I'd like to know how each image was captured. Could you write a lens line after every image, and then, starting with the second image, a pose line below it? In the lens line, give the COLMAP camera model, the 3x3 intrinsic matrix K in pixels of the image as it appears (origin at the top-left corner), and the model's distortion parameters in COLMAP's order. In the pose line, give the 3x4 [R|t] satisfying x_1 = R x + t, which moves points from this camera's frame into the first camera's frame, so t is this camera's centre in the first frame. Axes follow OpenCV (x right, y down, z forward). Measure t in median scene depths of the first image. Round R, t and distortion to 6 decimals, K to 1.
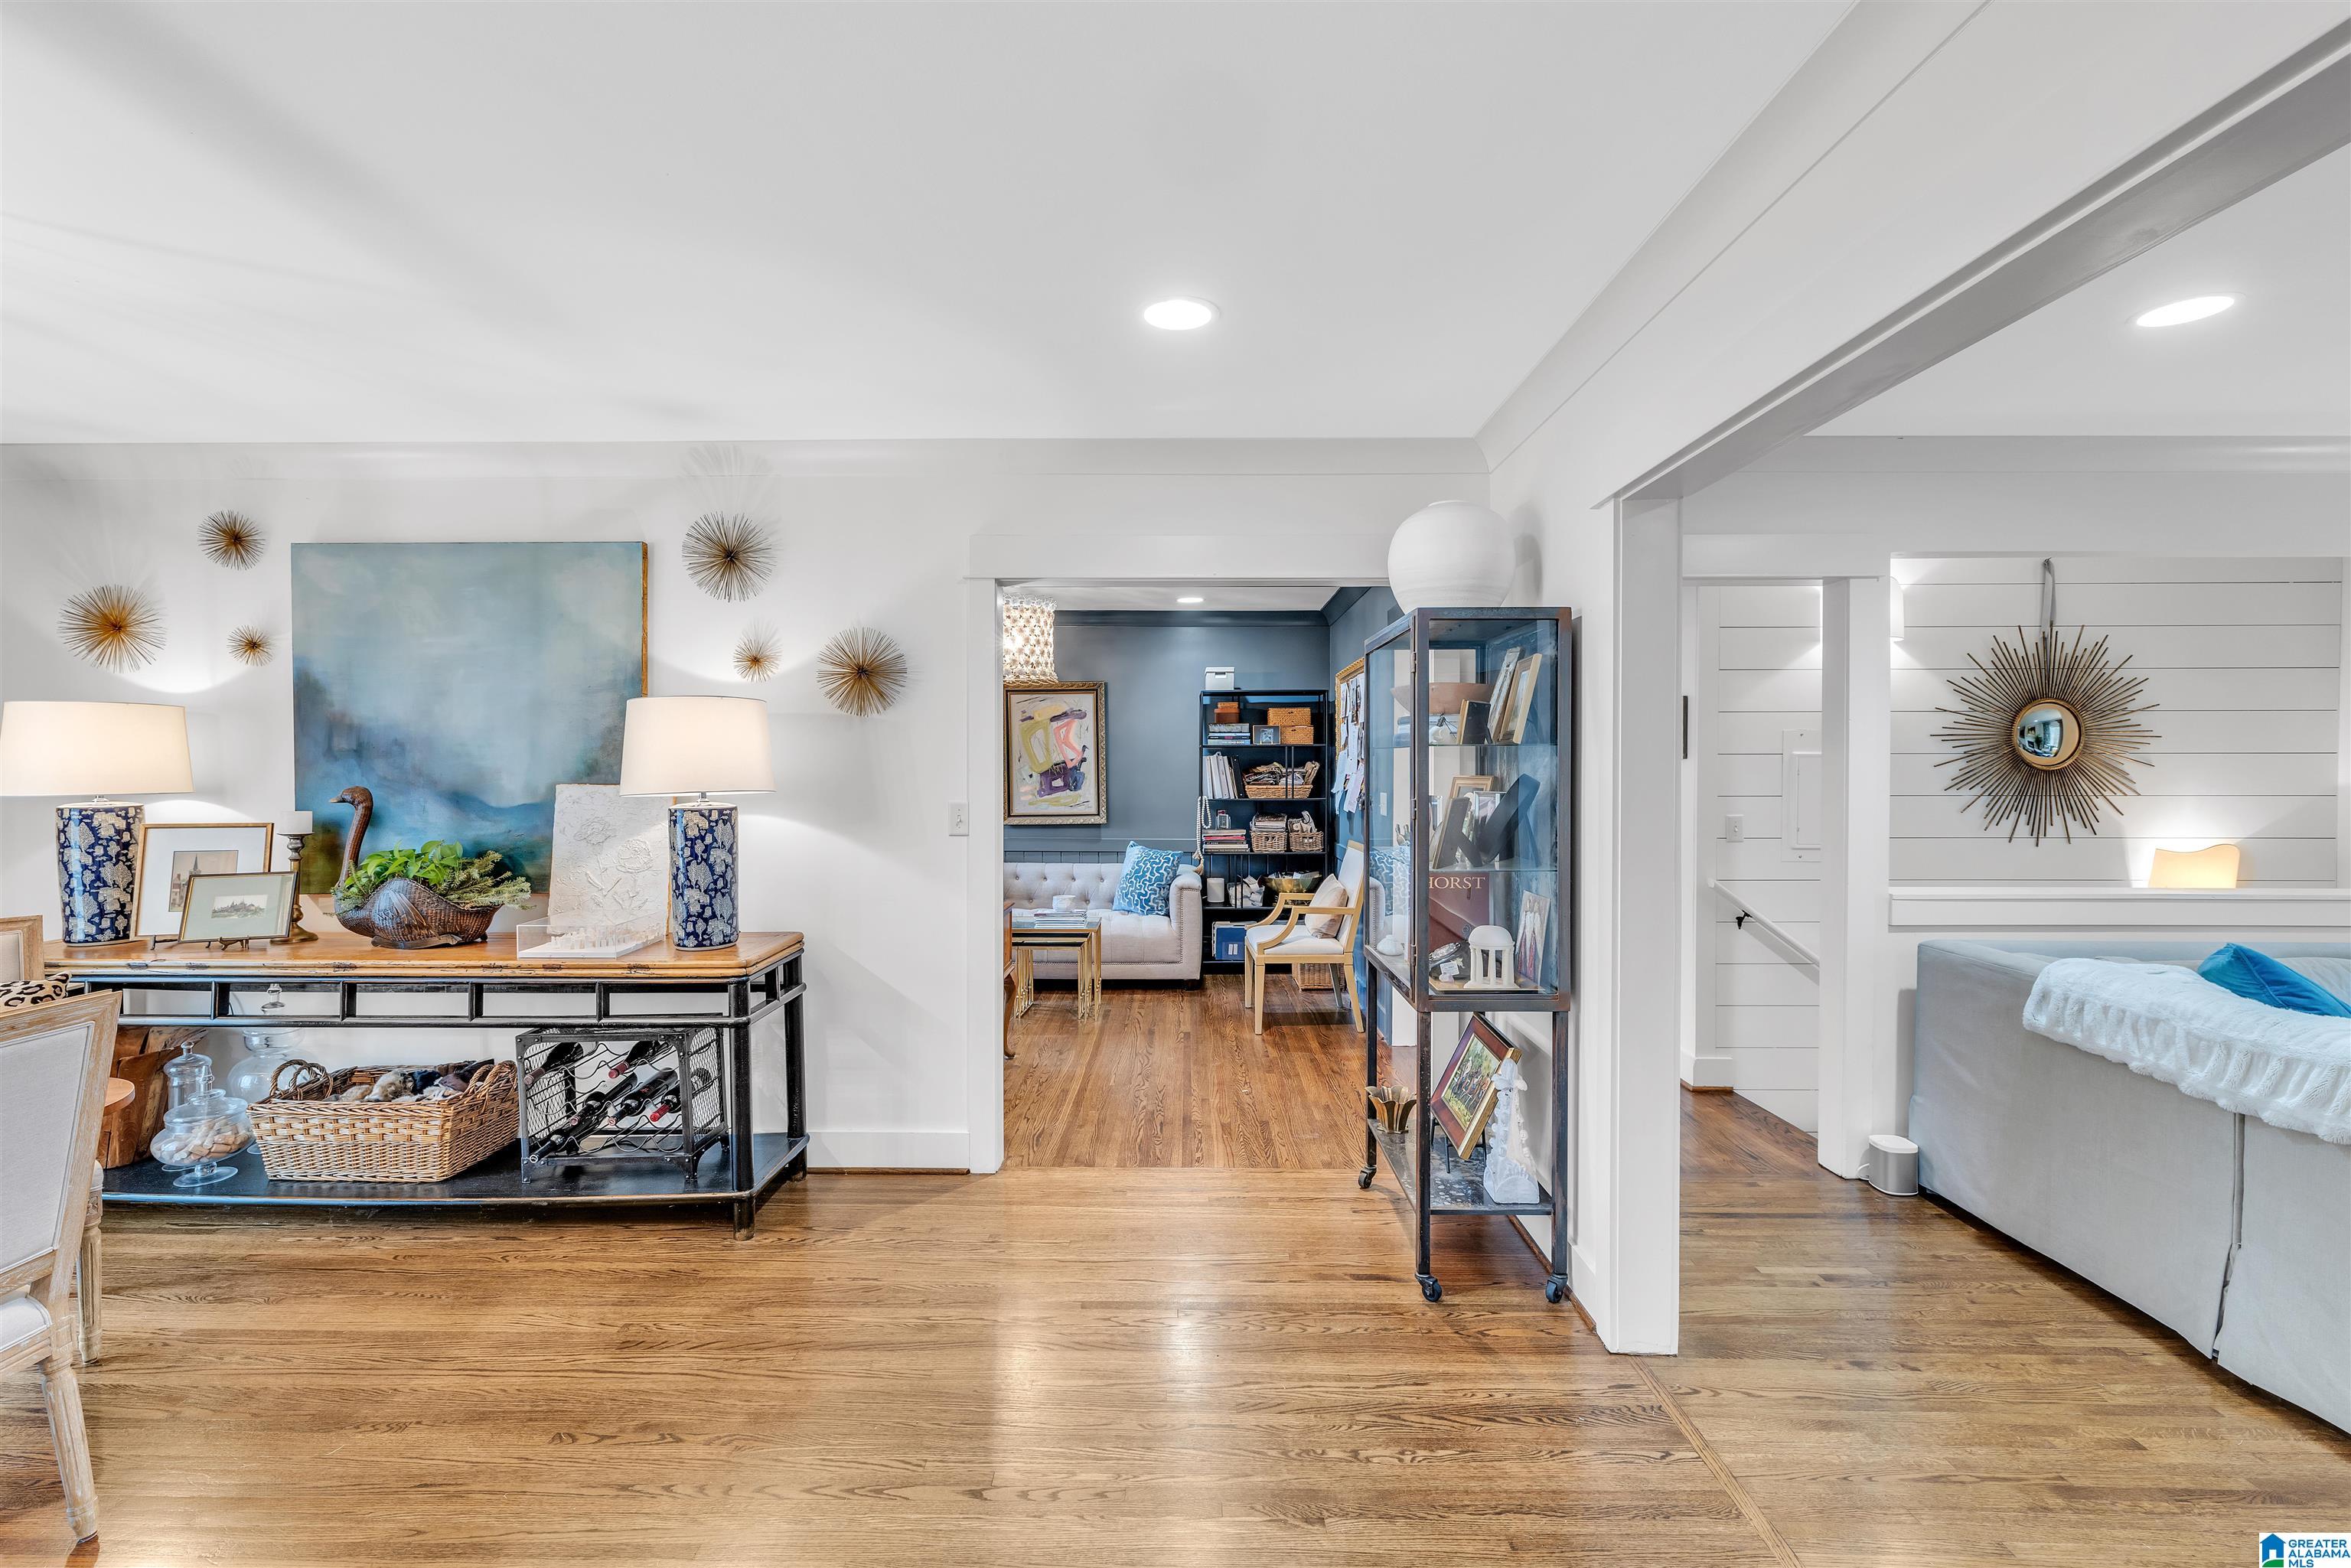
lens RADIAL K [[1044.3, 0, 1175.5], [0, 1044.3, 784.0], [0, 0, 1]] dist [0.001035, 0.000241]
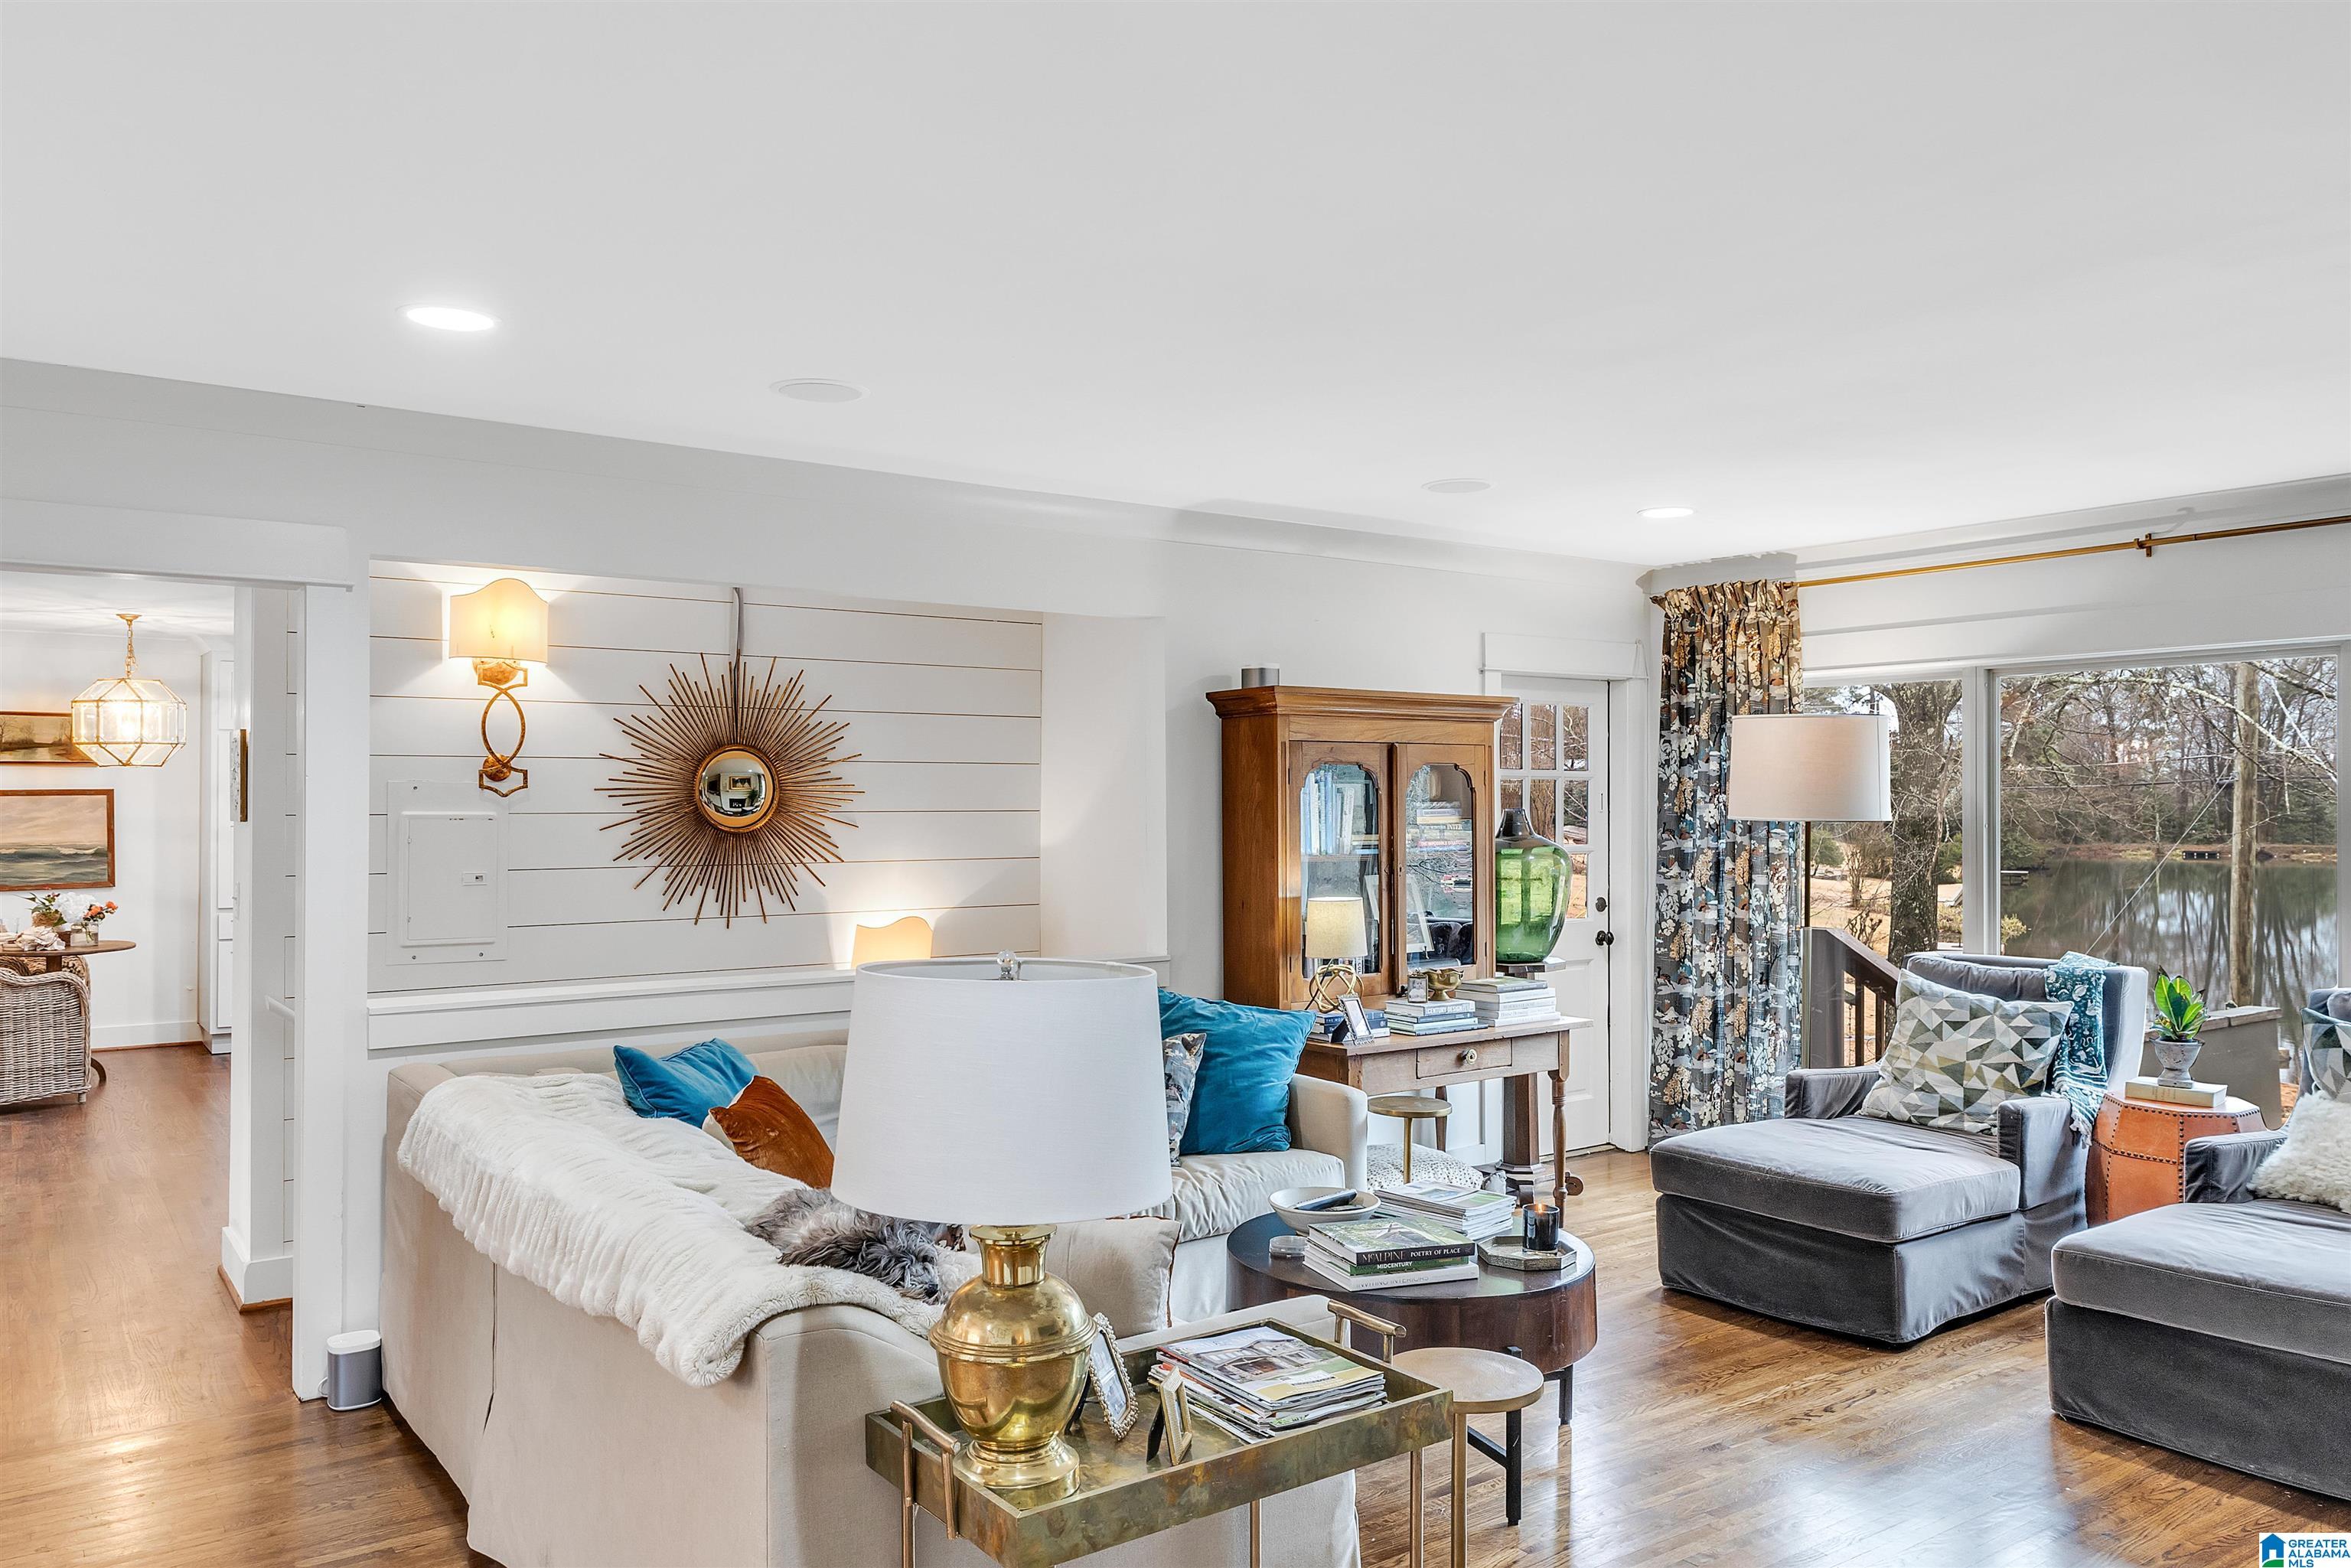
lens RADIAL K [[1672.0, 0, 1175.5], [0, 1672.0, 784.0], [0, 0, 1]] dist [0.001598, 0.000955]
pose [[0.812967, 0.005906, 0.582280, 0.229813], [0.011171, 0.999606, -0.025735, -0.009149], [-0.582203, 0.027426, 0.812581, -0.162583]]
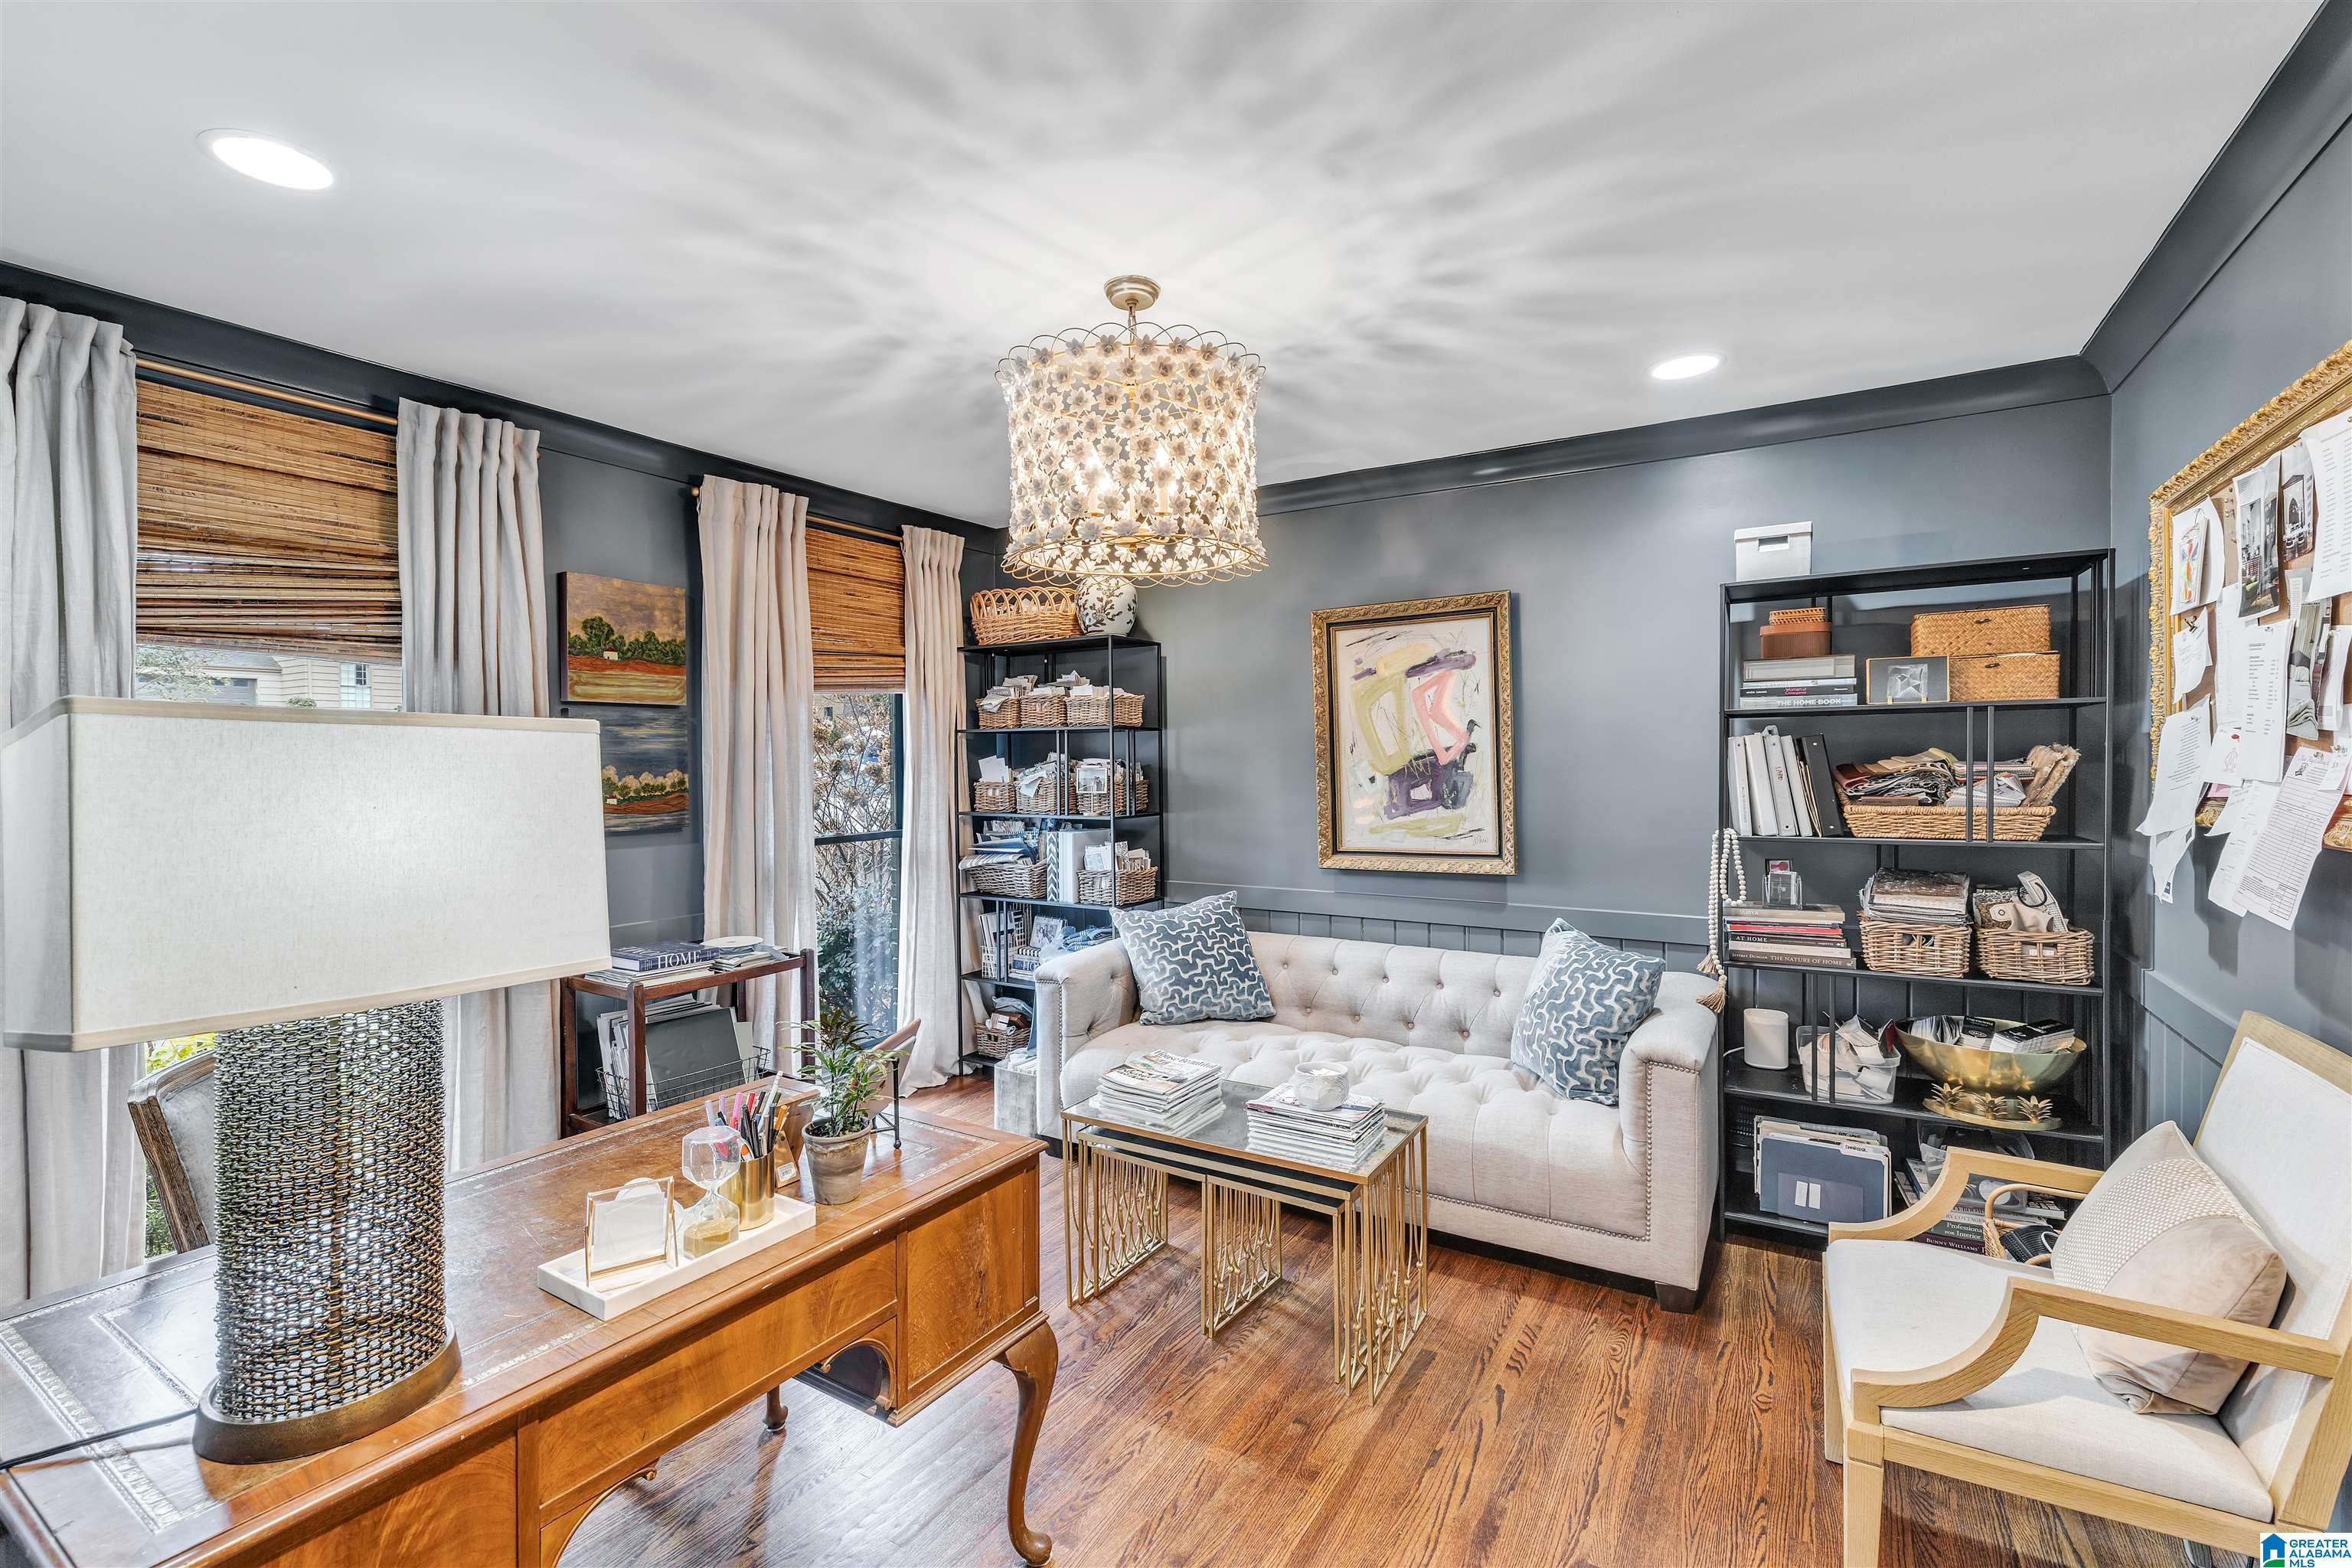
lens RADIAL K [[1020.5, 0, 1175.6], [0, 1020.5, 778.2], [0, 0, 1]] dist [0.000187, -0.000106]
pose [[0.855057, 0.000710, -0.518533, 0.050704], [0.001431, 0.999992, 0.003729, -0.011153], [0.518532, -0.003931, 0.855049, 0.522901]]
